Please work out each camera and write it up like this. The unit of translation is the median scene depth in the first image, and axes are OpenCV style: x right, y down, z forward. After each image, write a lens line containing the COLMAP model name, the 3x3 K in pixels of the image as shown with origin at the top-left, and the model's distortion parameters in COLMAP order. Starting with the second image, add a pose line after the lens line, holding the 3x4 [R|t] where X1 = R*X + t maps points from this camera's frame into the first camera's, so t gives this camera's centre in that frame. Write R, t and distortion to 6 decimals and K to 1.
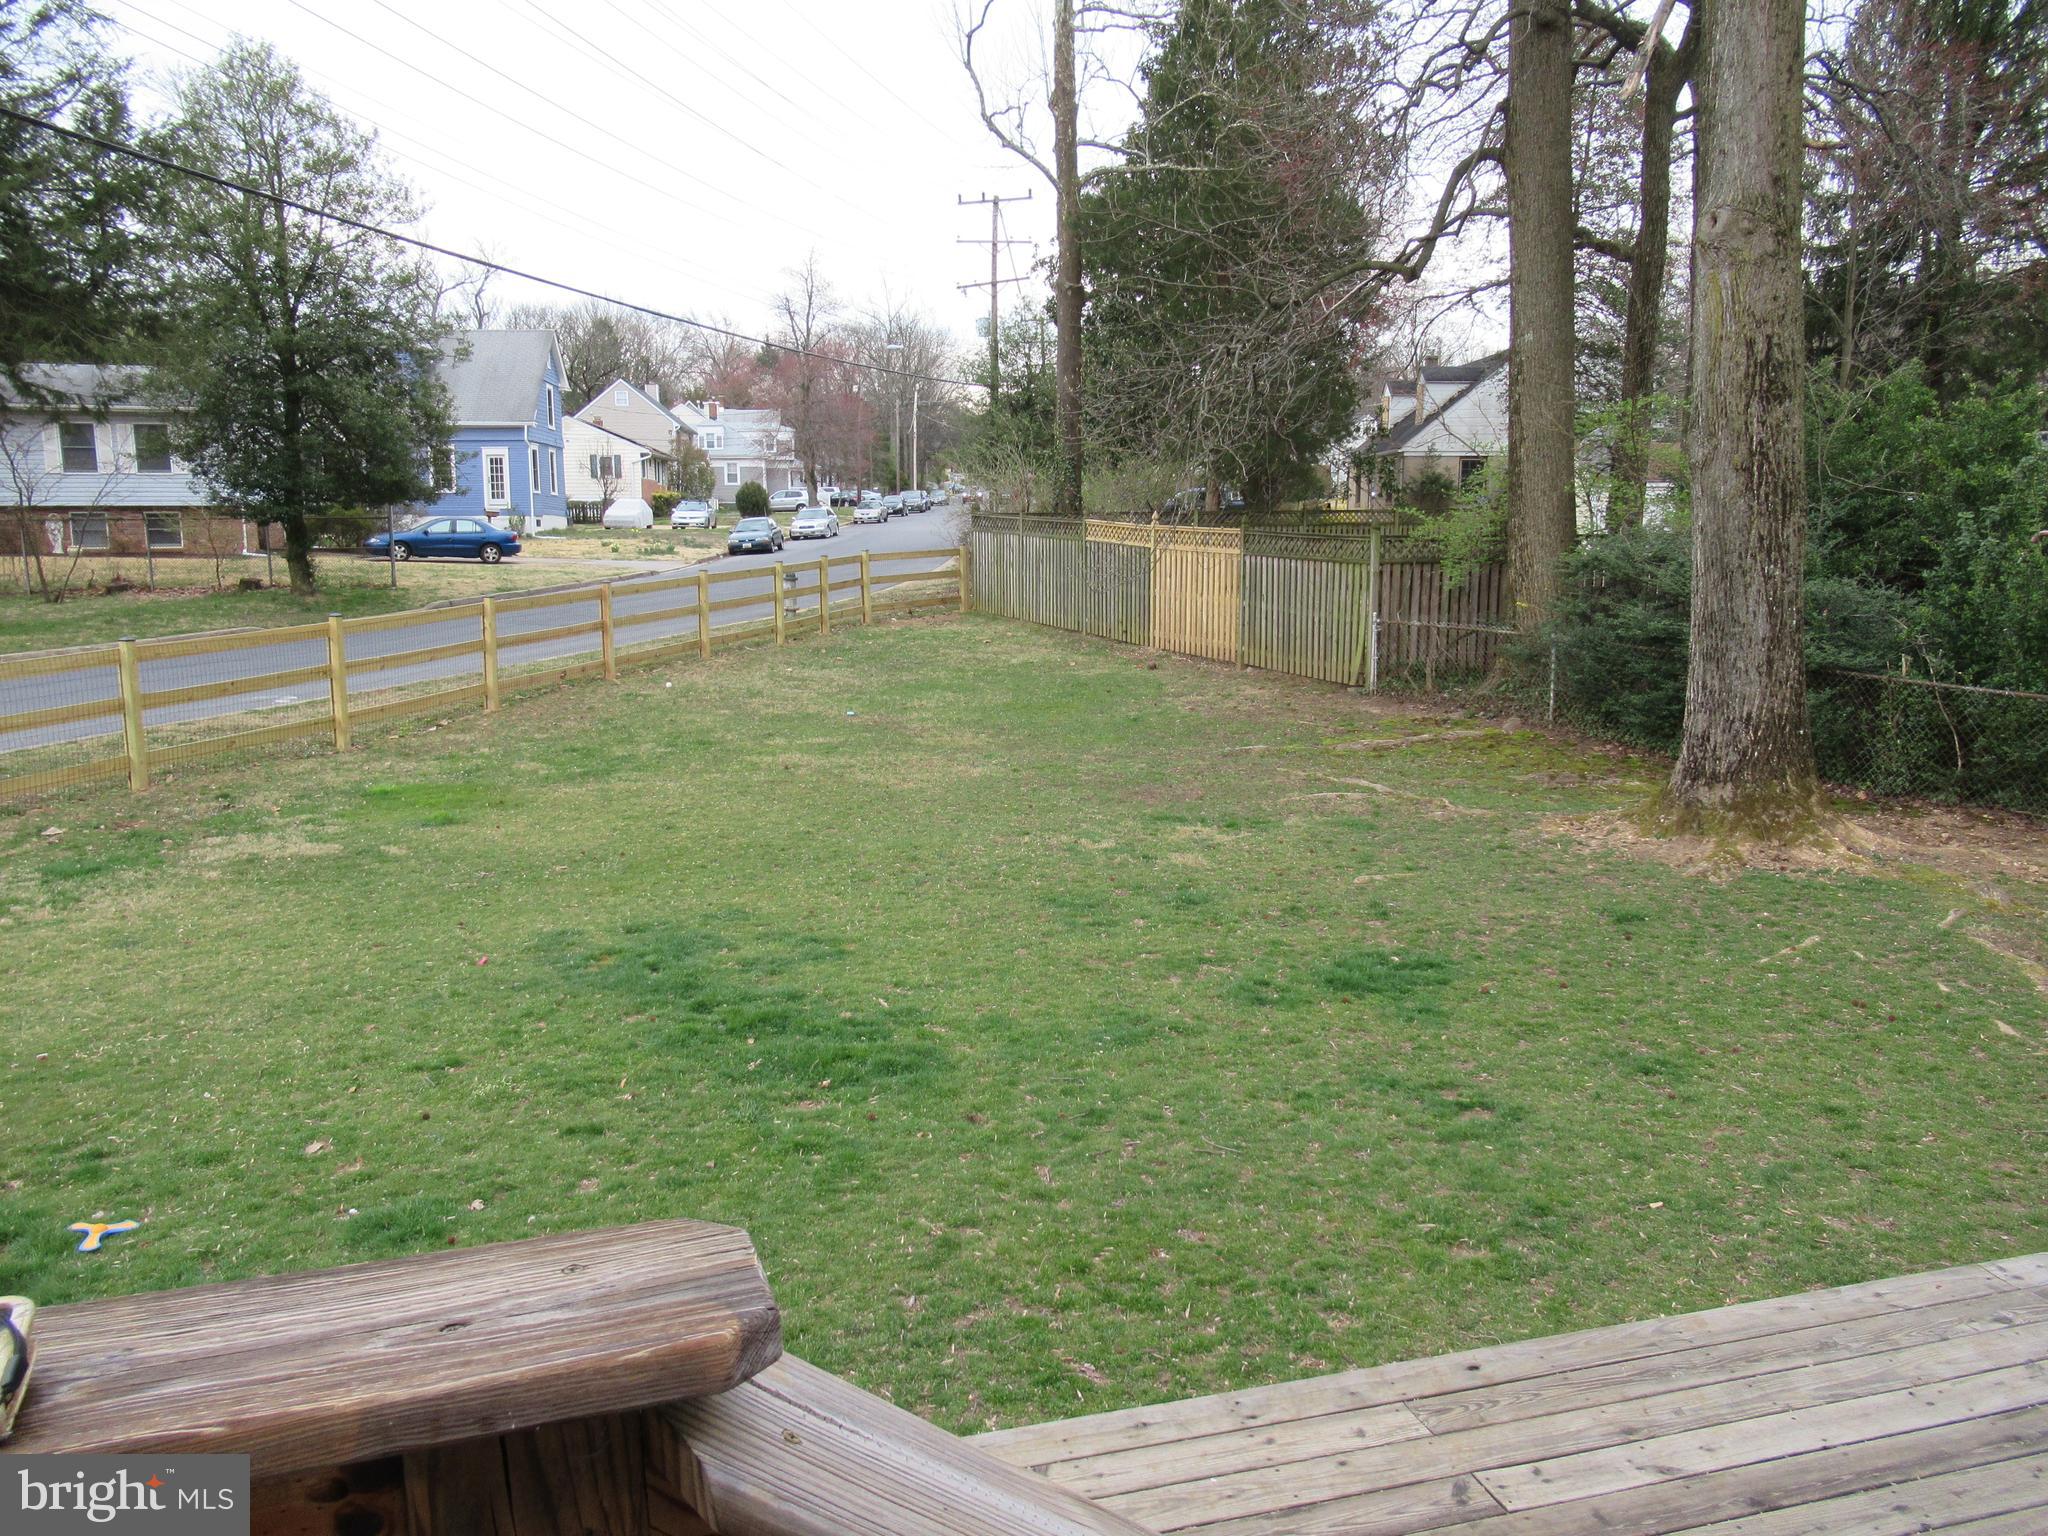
lens RADIAL K [[1530.1, 0, 1005.5], [0, 1530.1, 765.9], [0, 0, 1]] dist [0.000599, 0.005623]
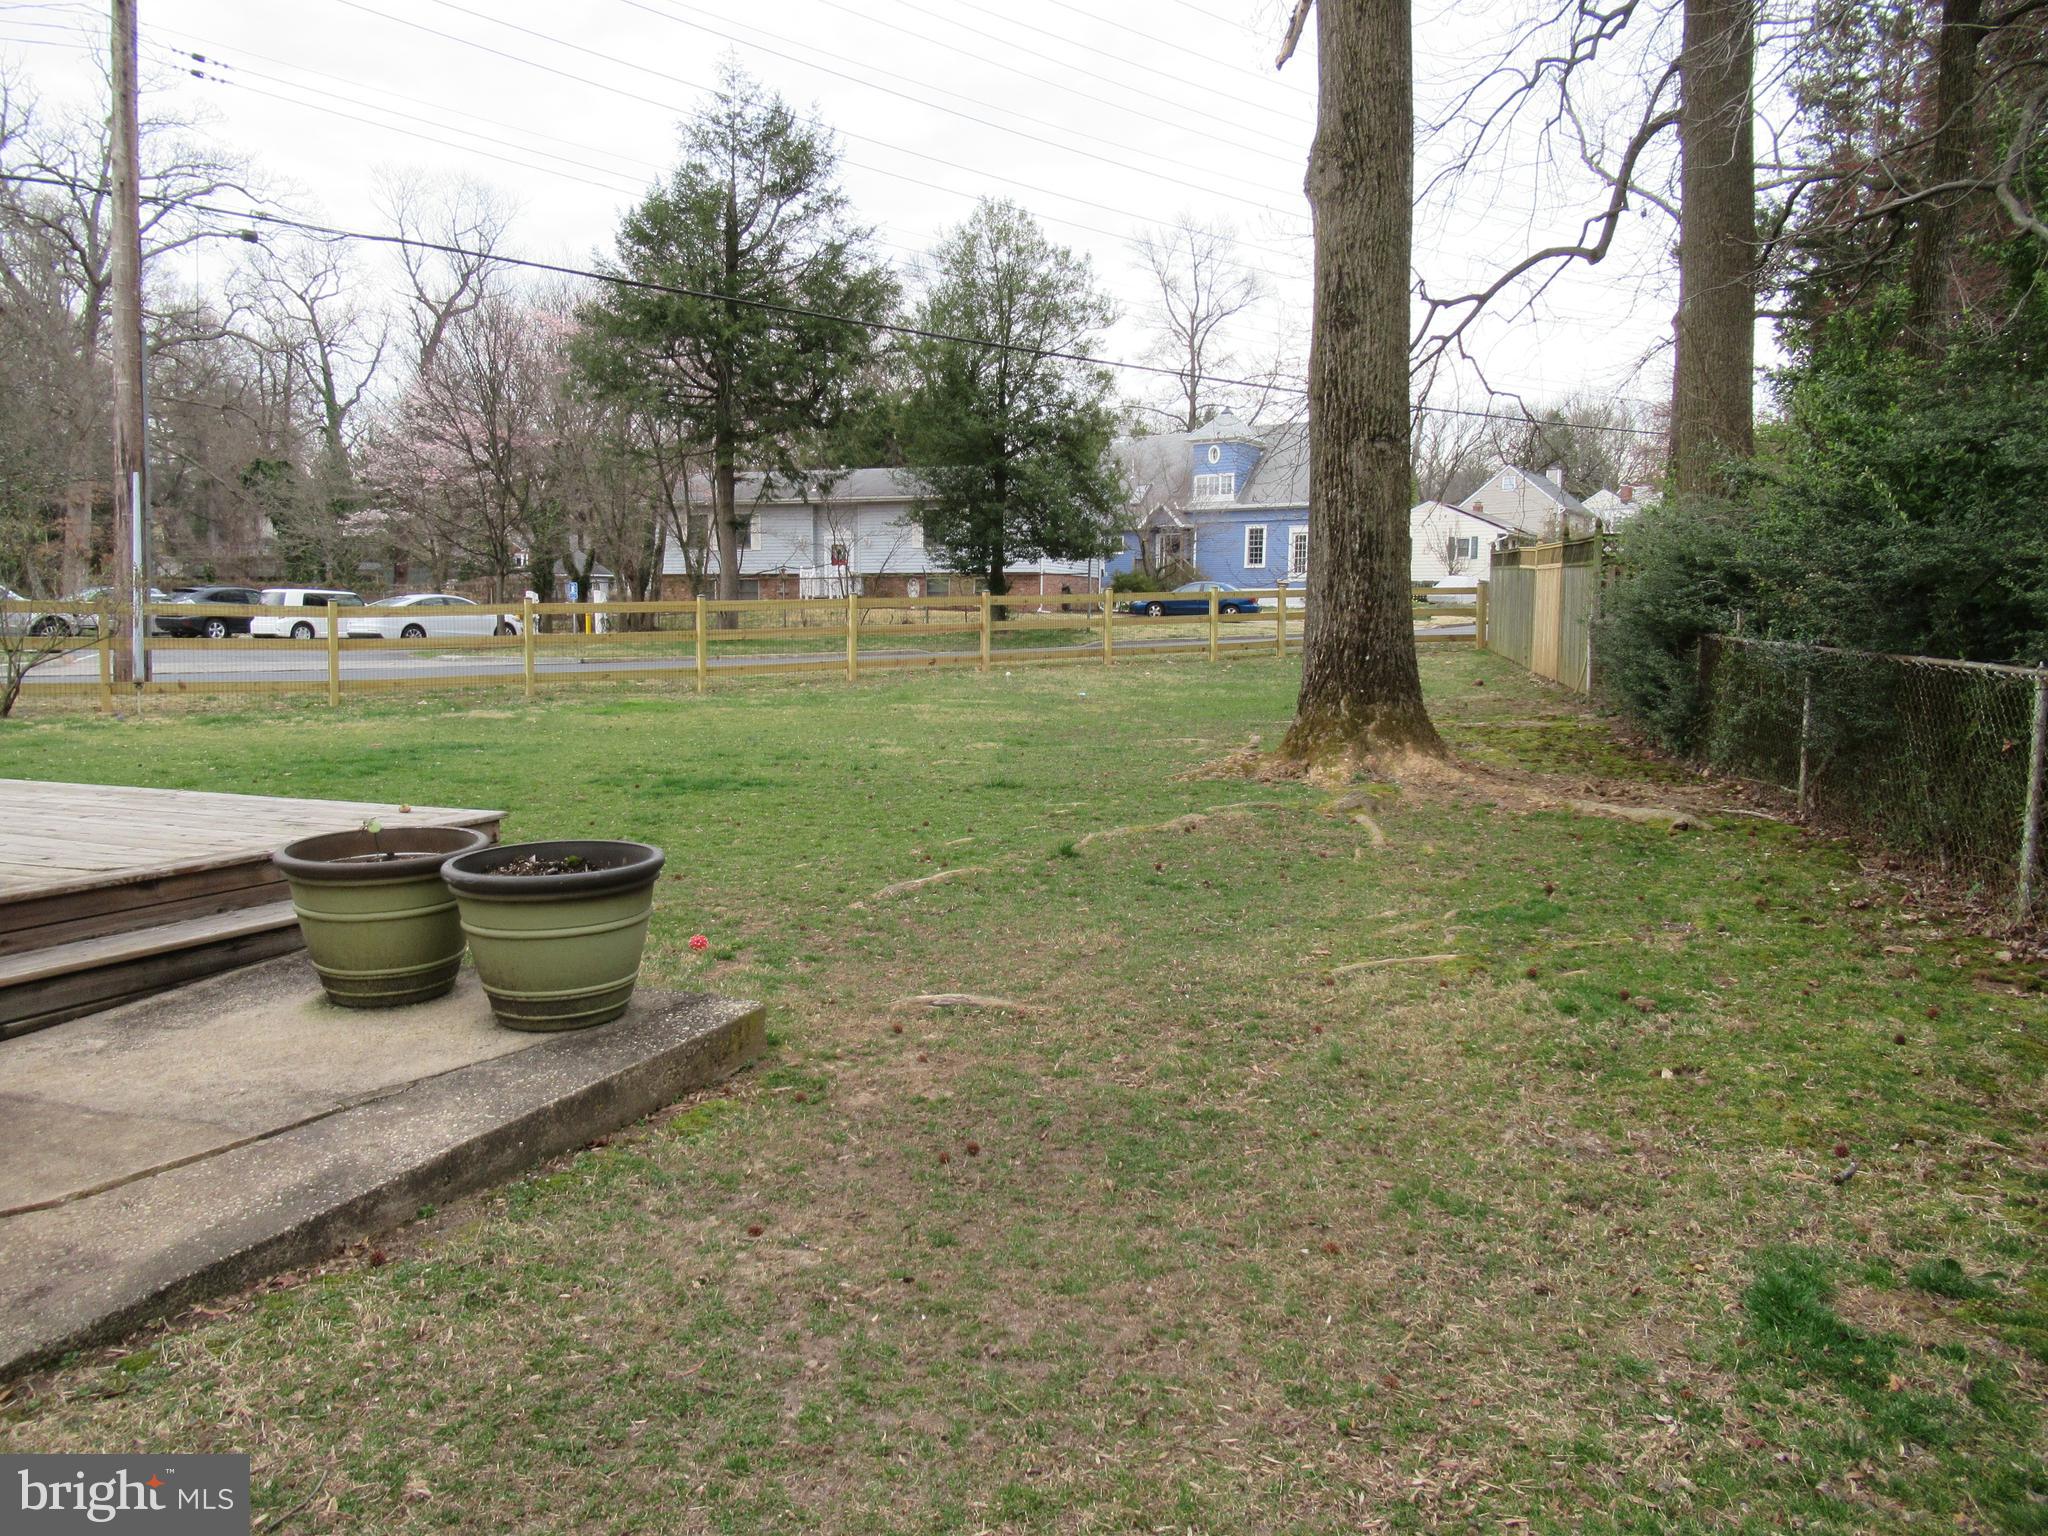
lens RADIAL K [[1530.1, 0, 1020.1], [0, 1530.1, 769.1], [0, 0, 1]] dist [0.000599, 0.005623]
pose [[0.798787, 0.062856, -0.598321, 0.929810], [-0.100866, 0.994442, -0.030190, 0.100920], [0.593098, 0.084465, 0.800688, 0.084287]]
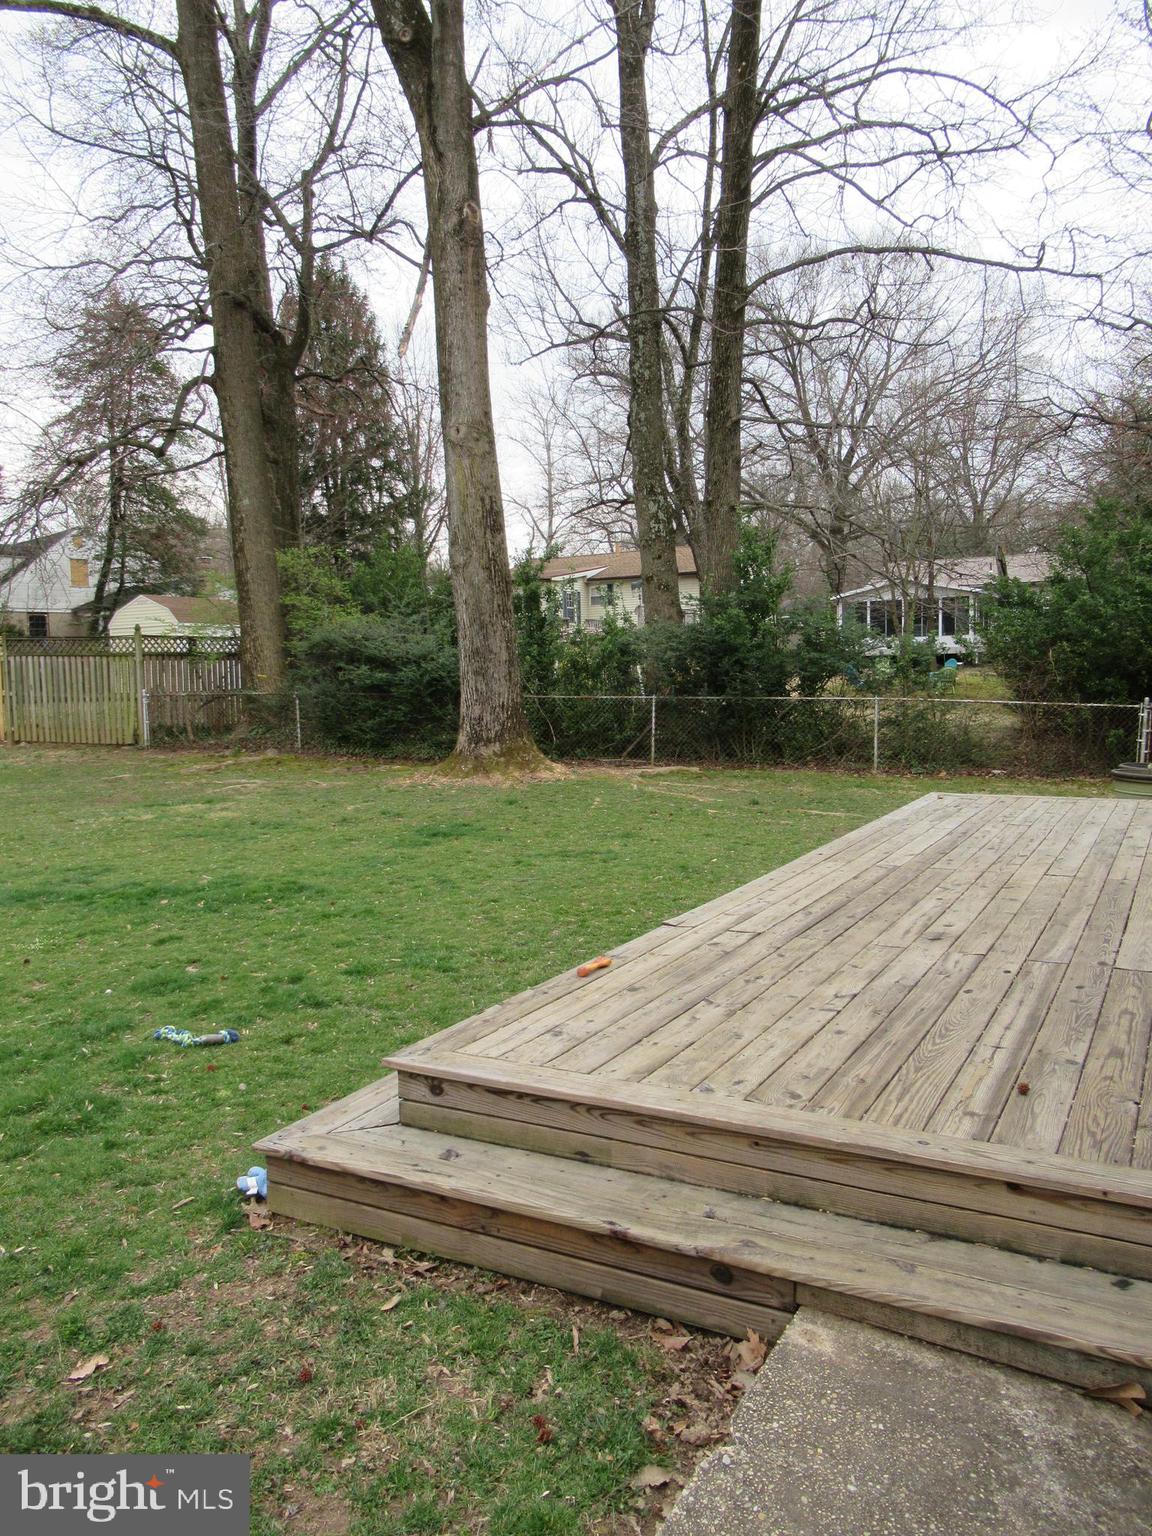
lens RADIAL K [[1147.5, 0, 568.5], [0, 1147.5, 765.5], [0, 0, 1]] dist [0.000599, 0.005623]
pose [[0.683348, -0.066842, 0.727027, -0.445653], [0.133268, 0.990490, -0.034197, 0.095122], [-0.717827, 0.120258, 0.685757, 0.026717]]
